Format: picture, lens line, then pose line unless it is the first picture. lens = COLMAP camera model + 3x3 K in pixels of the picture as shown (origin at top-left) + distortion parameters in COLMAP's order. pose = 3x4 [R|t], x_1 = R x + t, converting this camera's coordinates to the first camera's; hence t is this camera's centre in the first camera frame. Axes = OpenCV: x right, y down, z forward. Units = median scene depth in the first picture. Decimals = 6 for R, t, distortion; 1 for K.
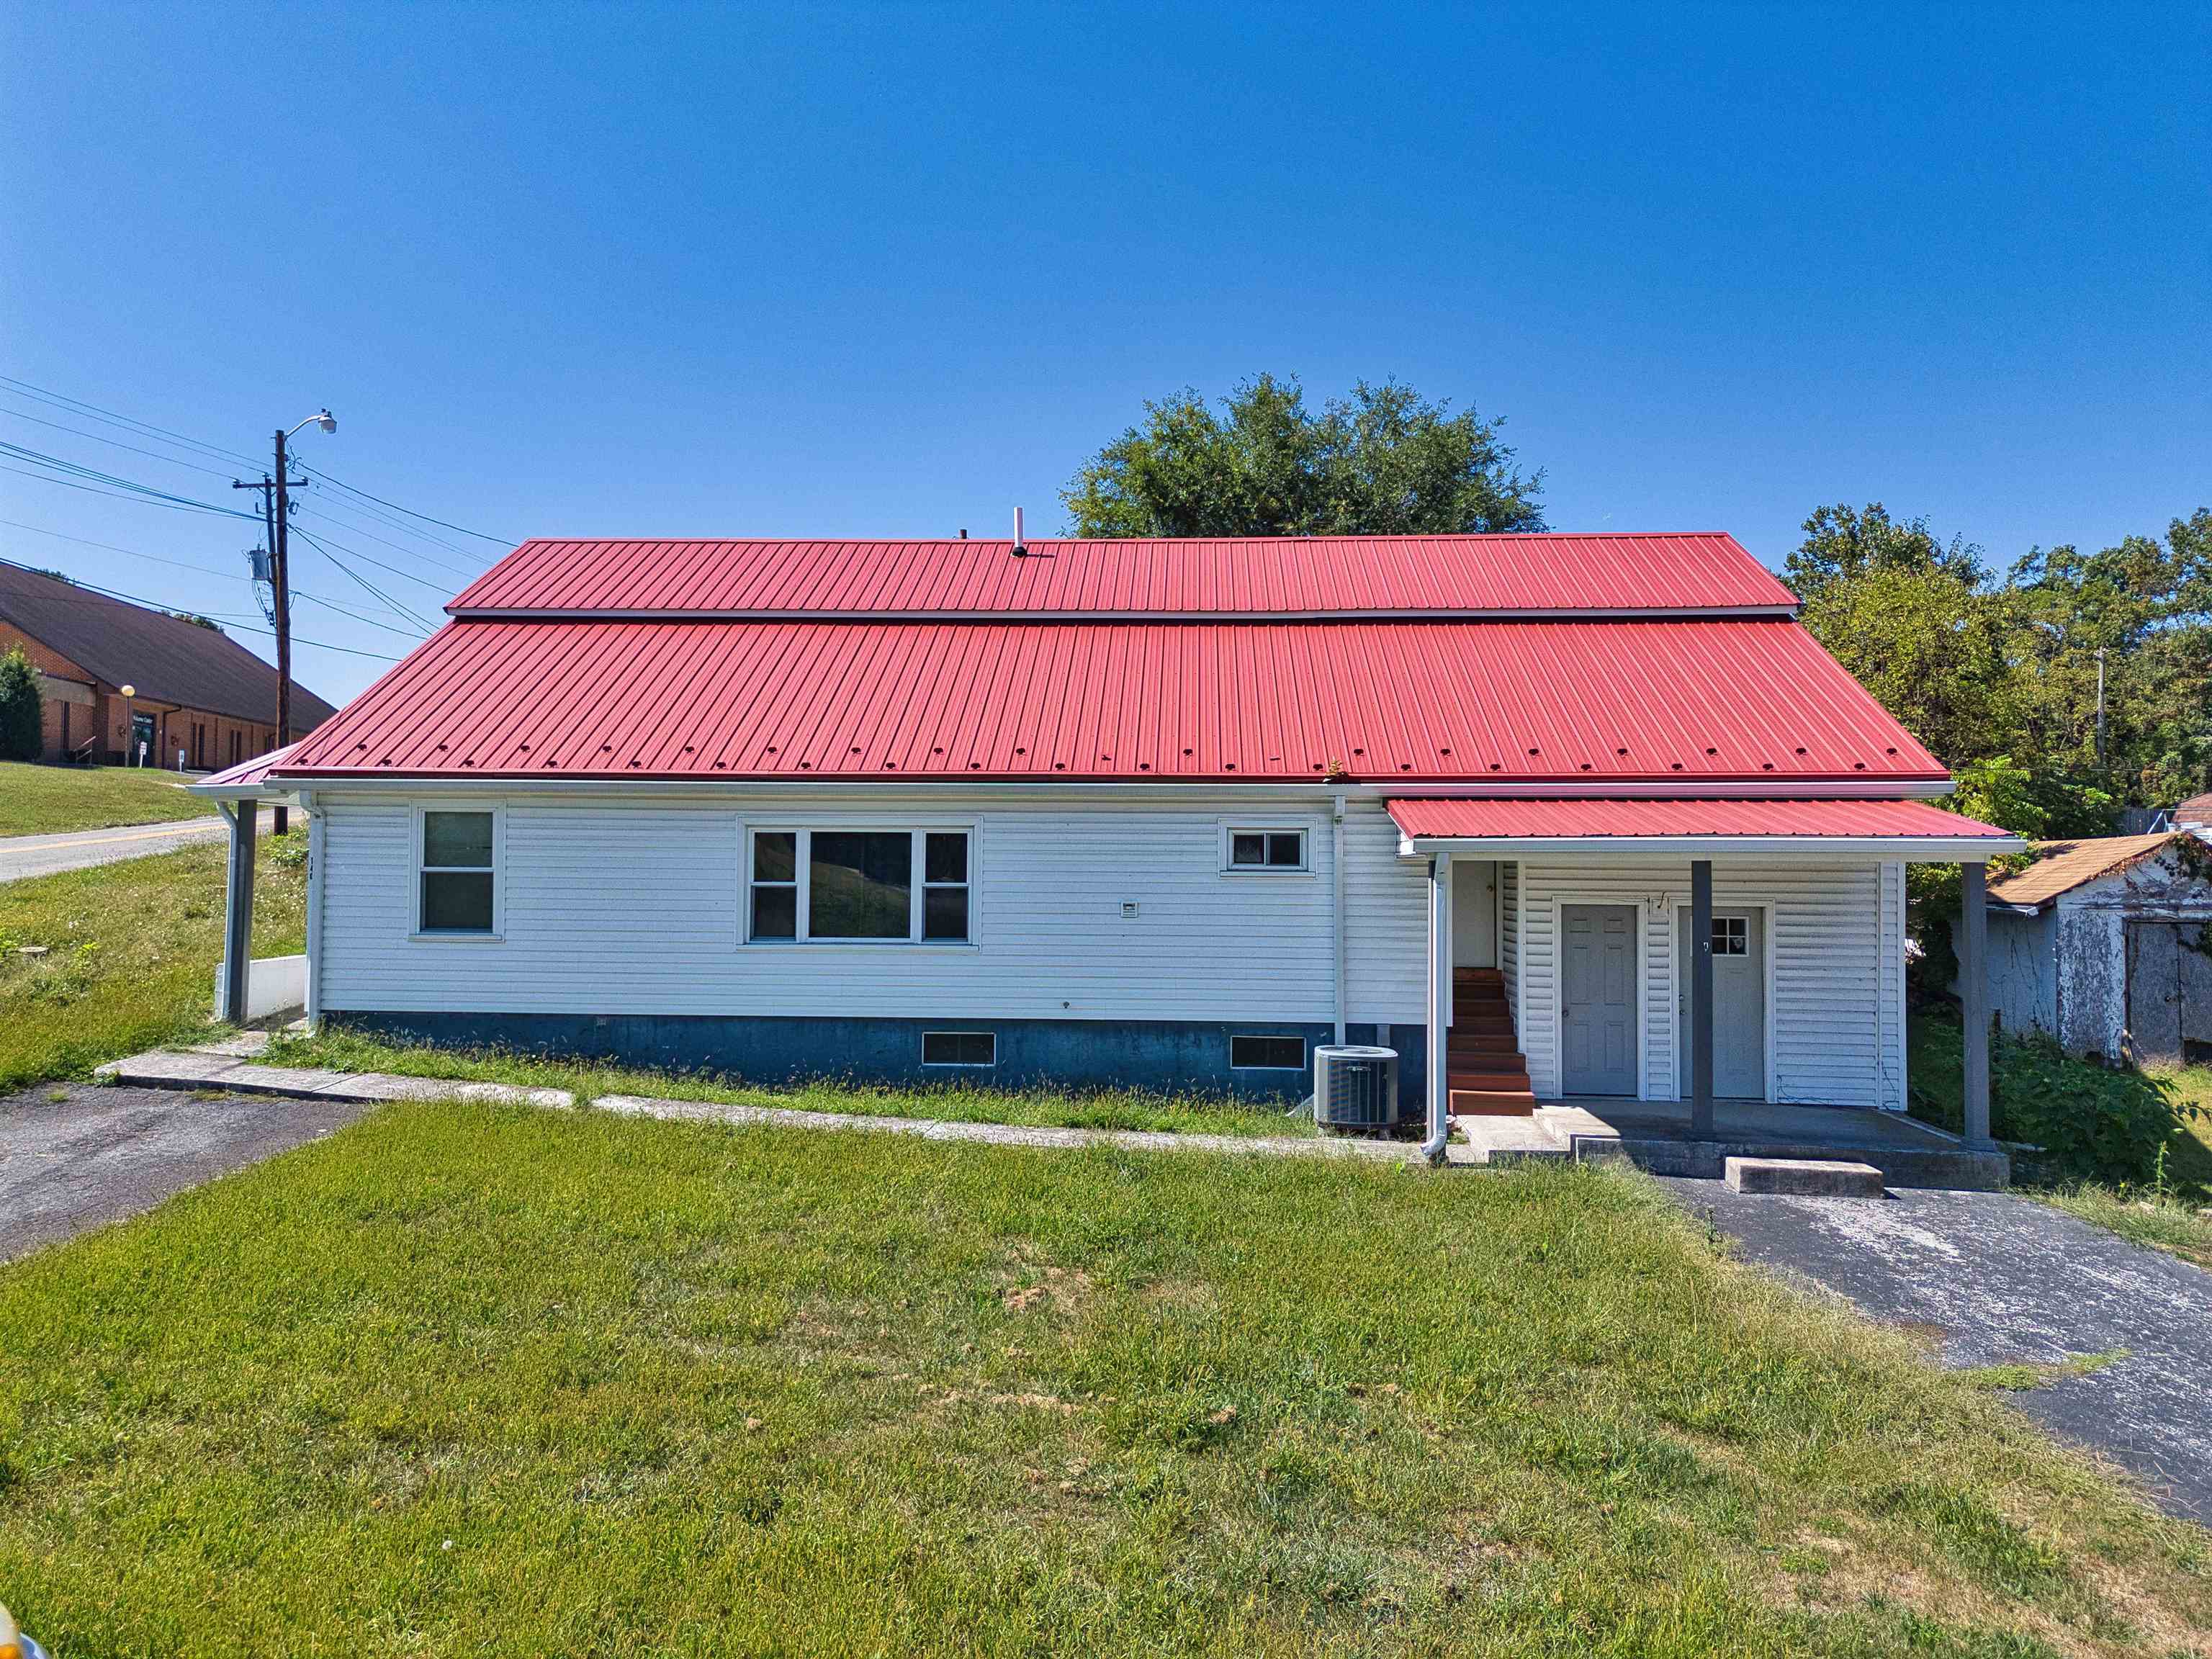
lens RADIAL K [[1514.9, 0, 1106.0], [0, 1514.9, 829.5], [0, 0, 1]] dist [0.010427, -0.003041]
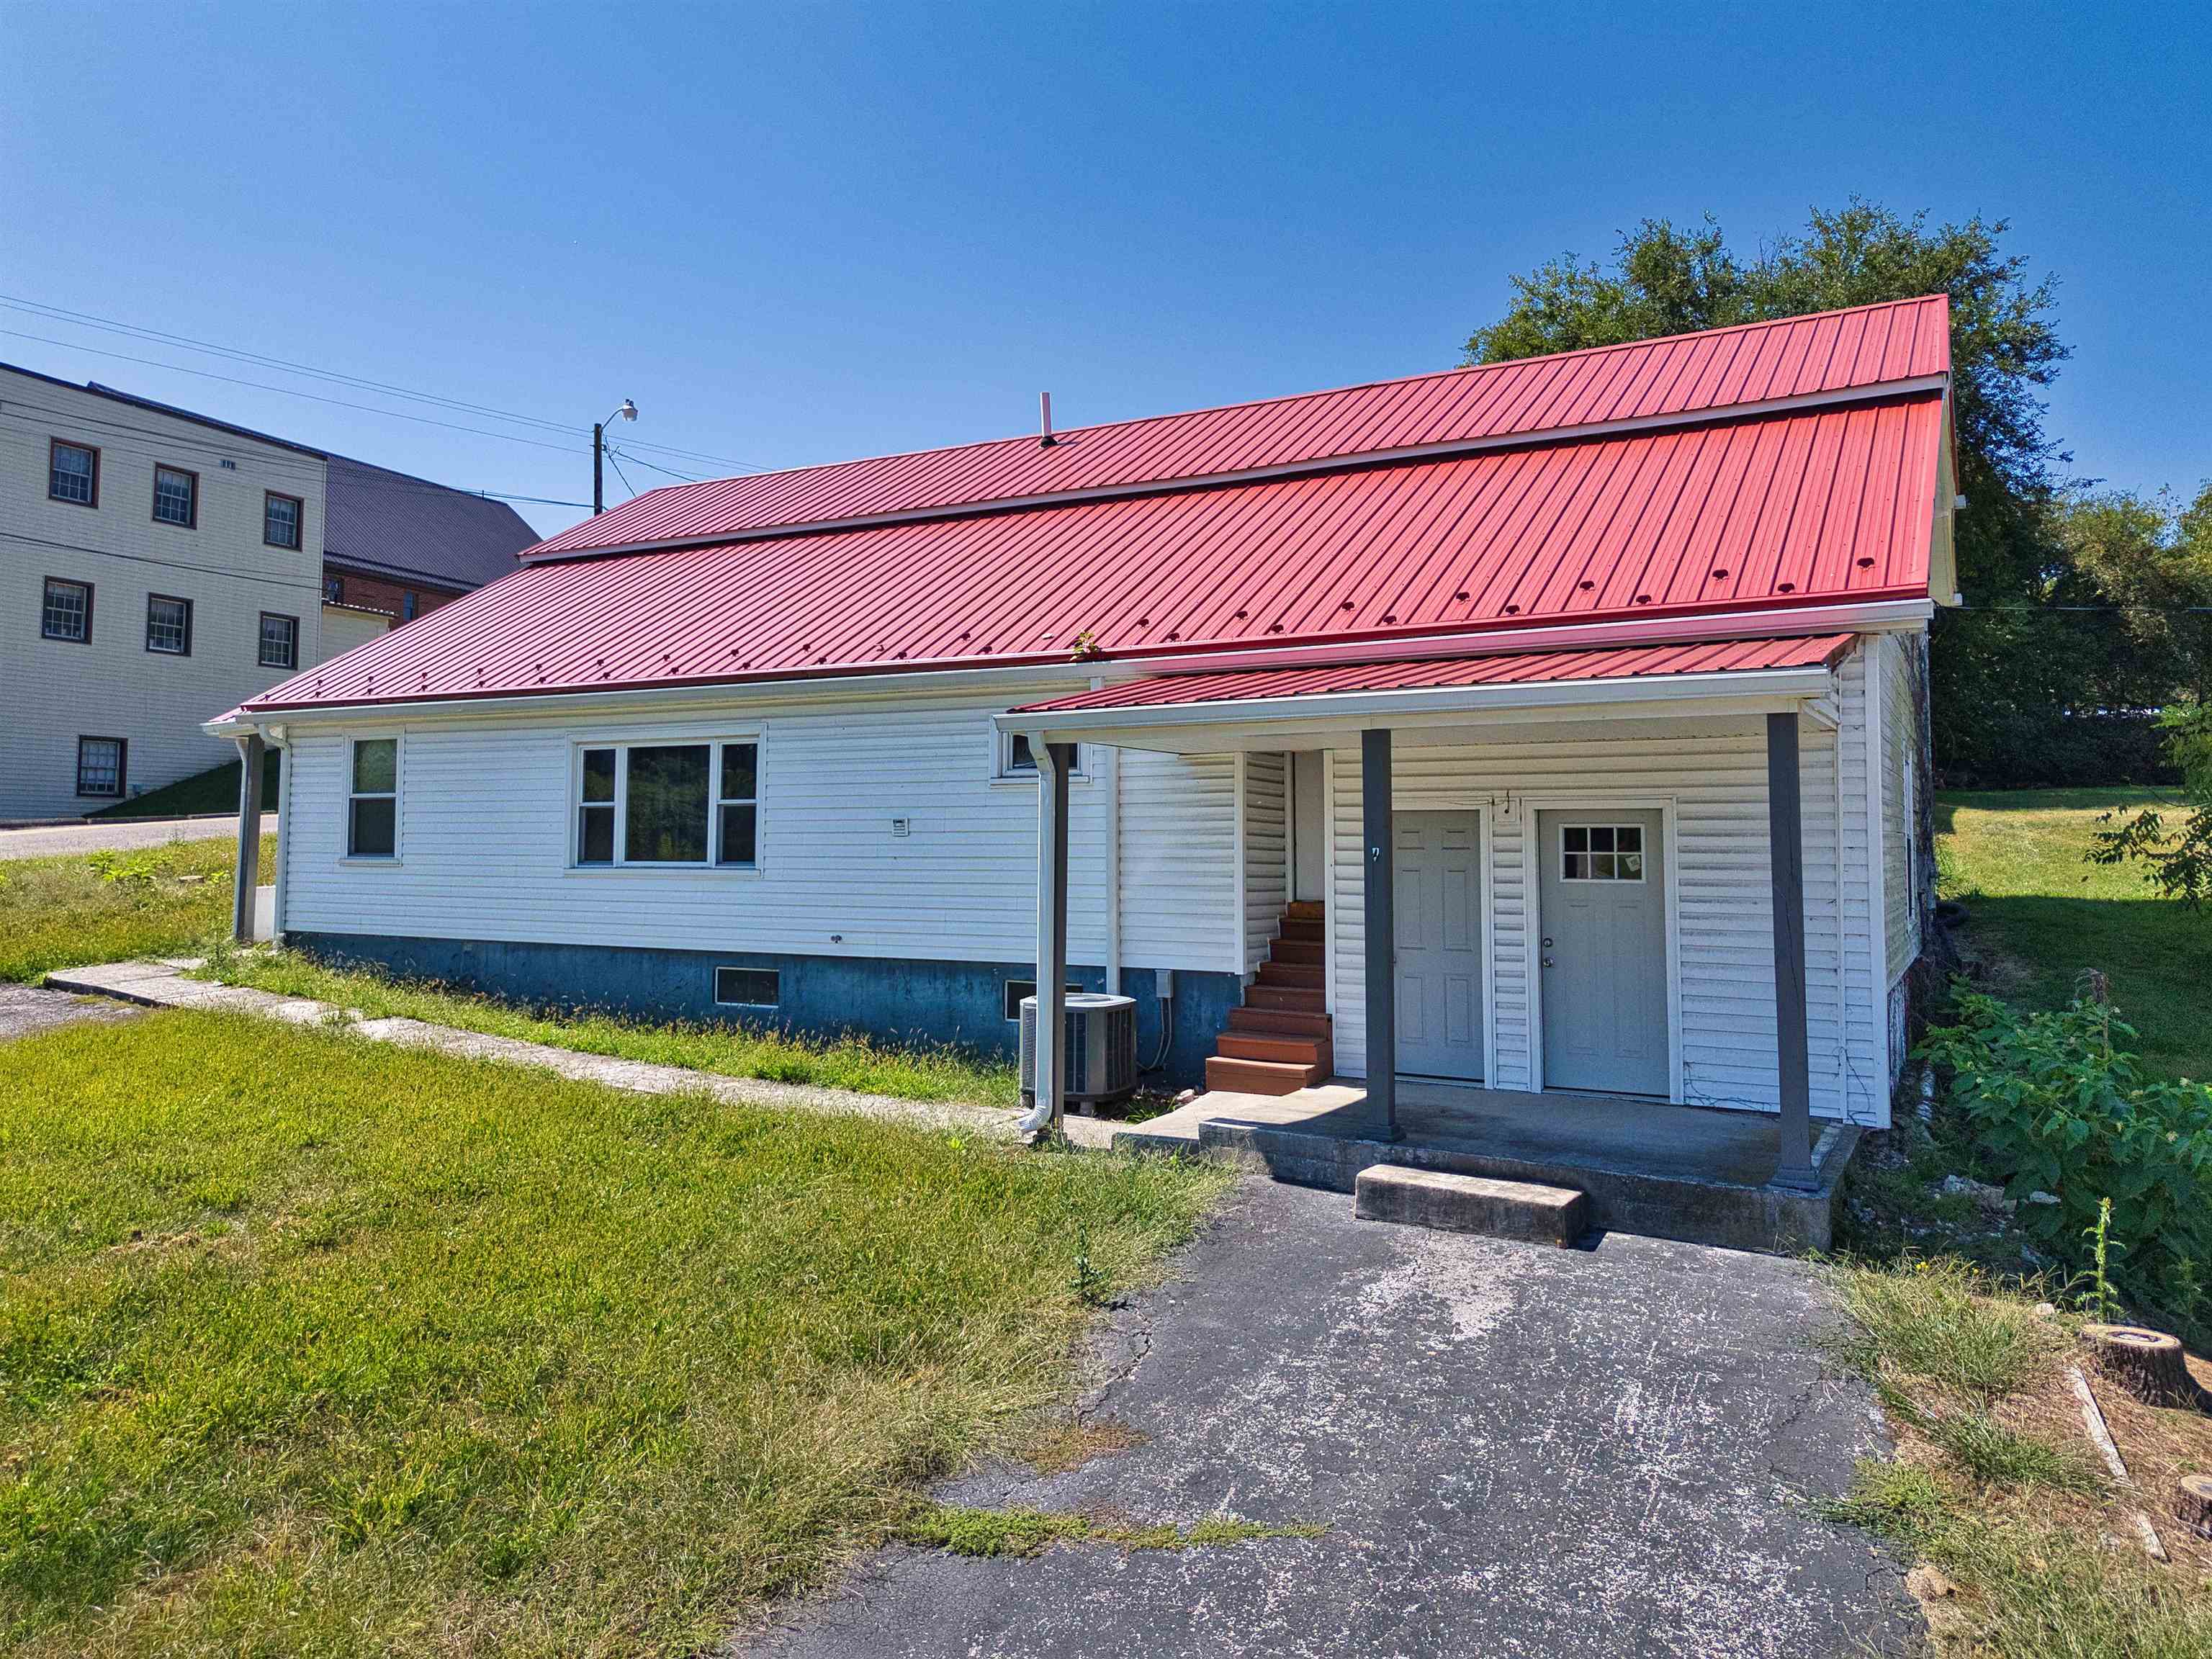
lens RADIAL K [[1573.6, 0, 1113.8], [0, 1573.6, 740.4], [0, 0, 1]] dist [-0.006762, -0.001297]
pose [[0.903806, -0.034488, -0.426551, 0.490273], [0.015461, 0.998728, -0.047990, 0.048307], [0.427664, 0.036778, 0.903189, 0.254518]]
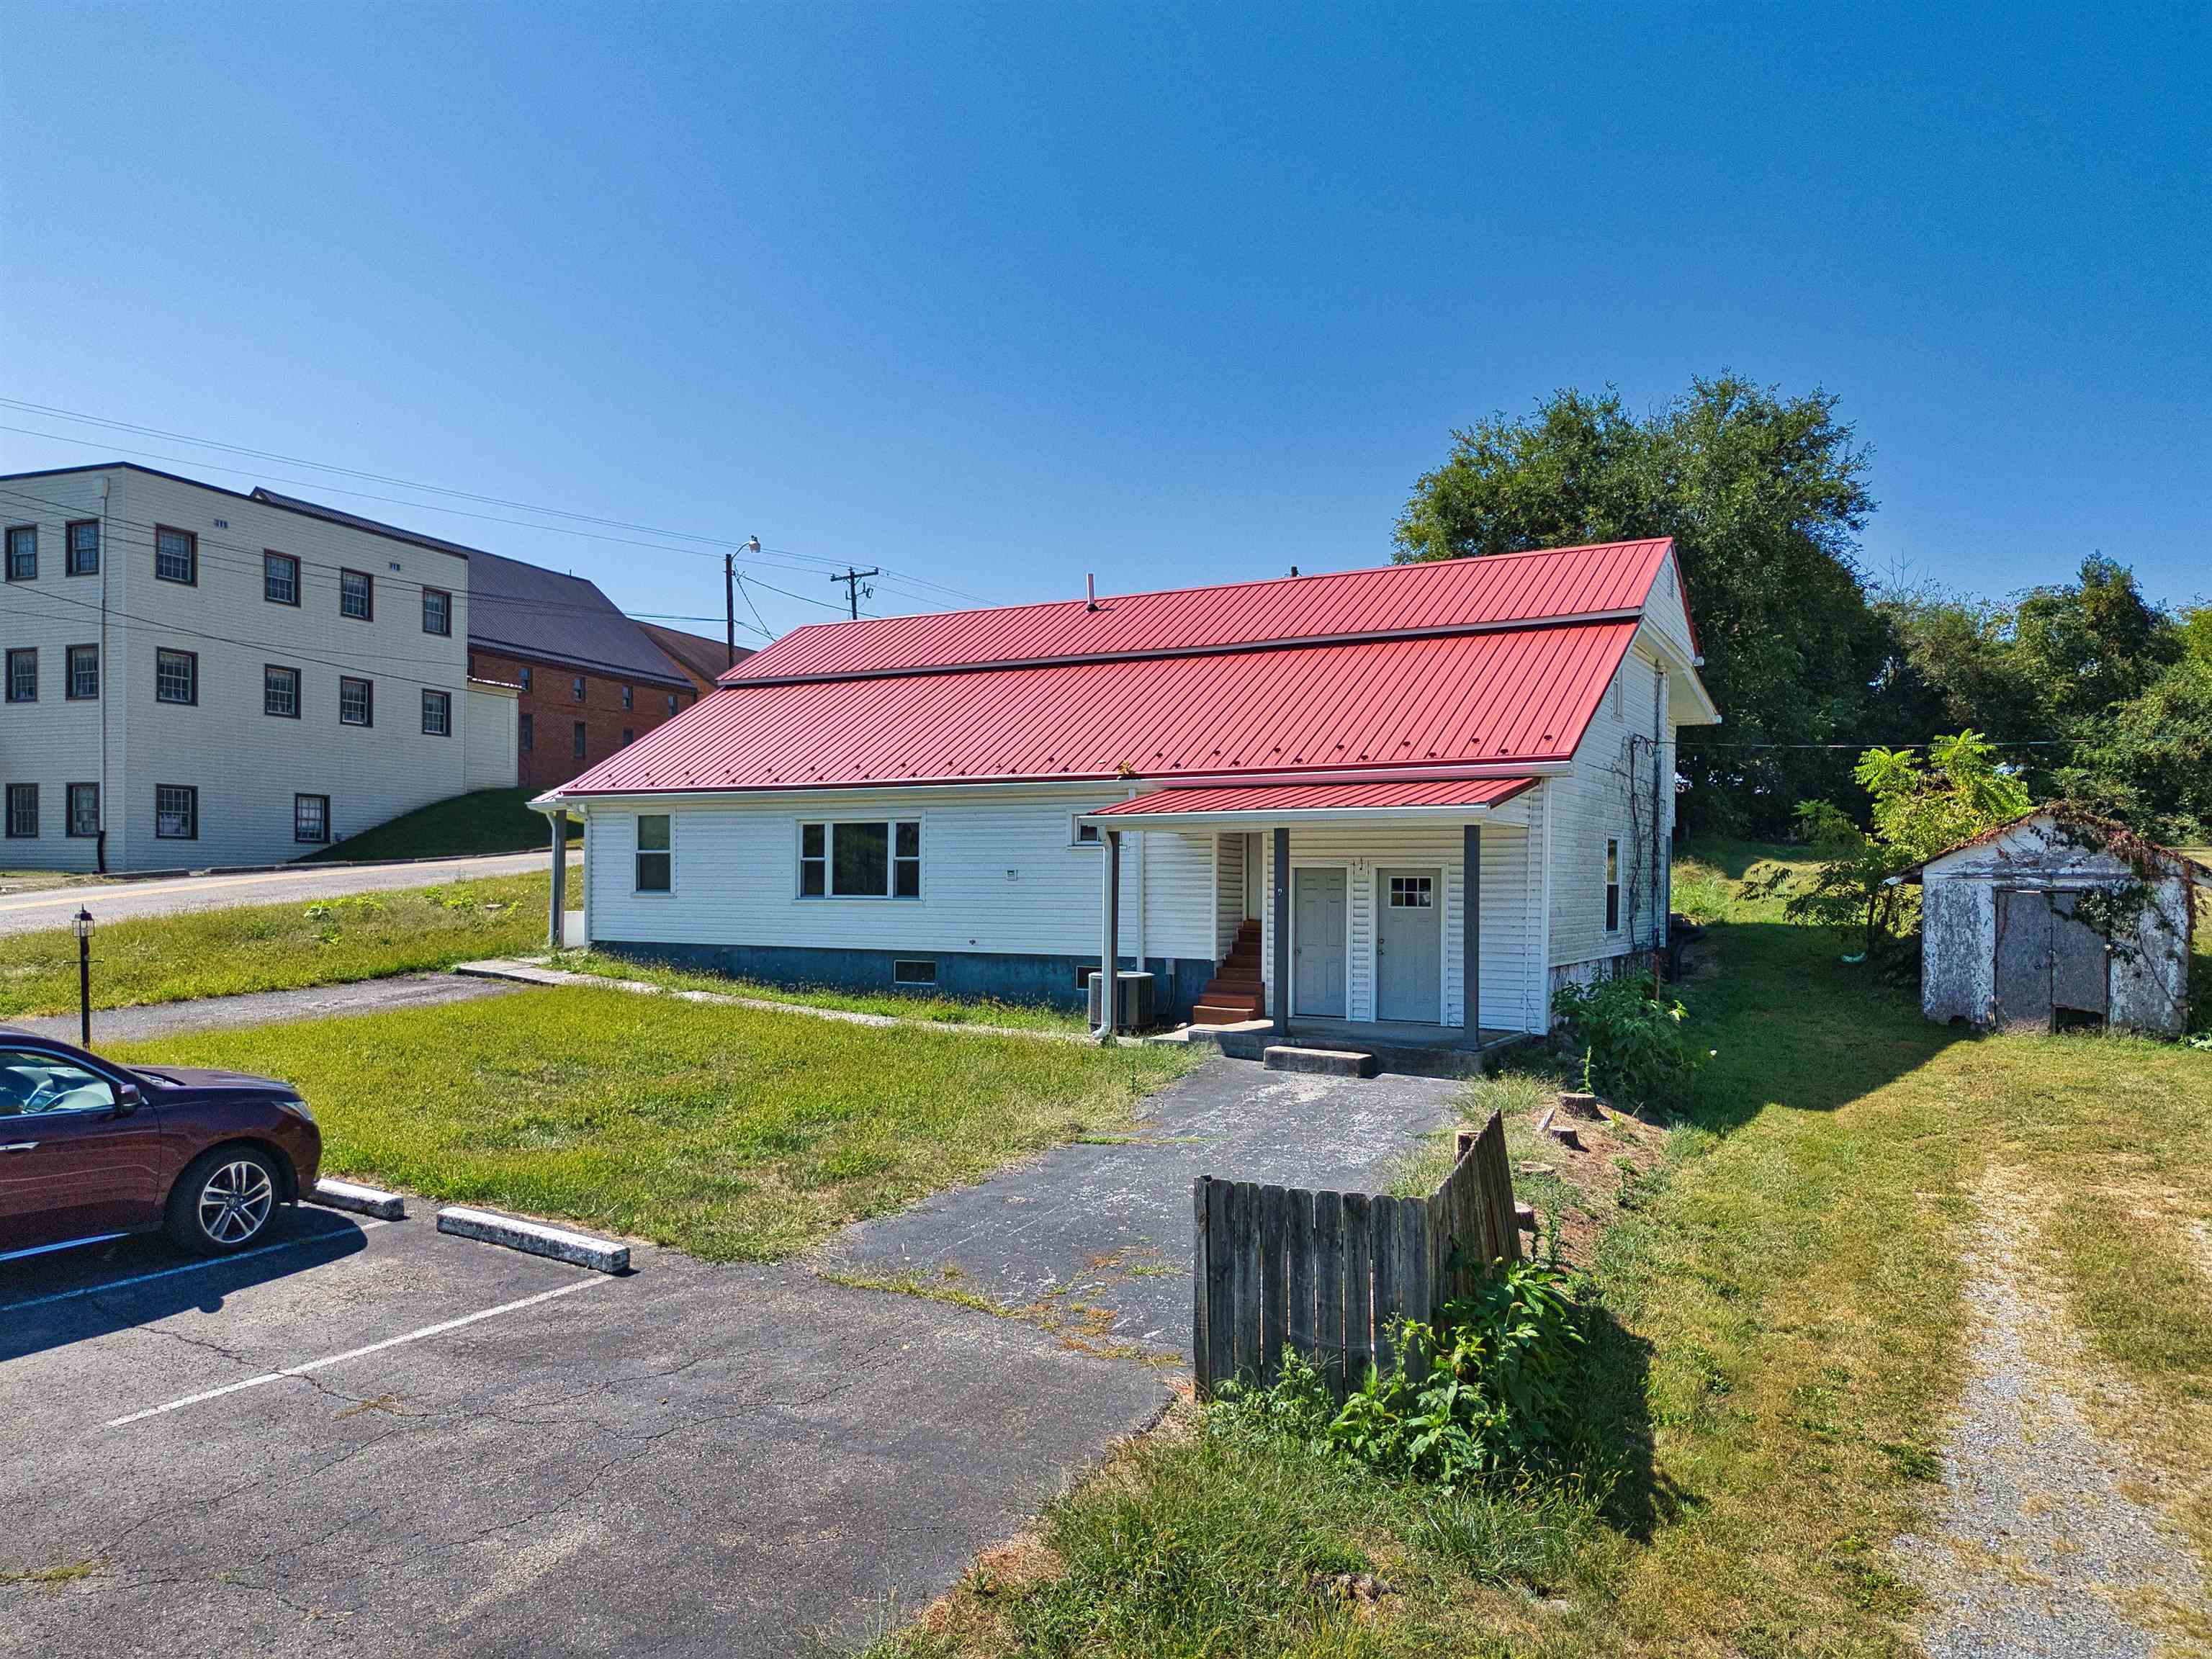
lens RADIAL K [[1550.2, 0, 1103.3], [0, 1550.2, 887.2], [0, 0, 1]] dist [0.002928, 0.002960]
pose [[0.899202, -0.001376, -0.437532, 0.707224], [0.011921, 0.999701, 0.021356, 0.034550], [0.437372, -0.024420, 0.898949, -0.247194]]
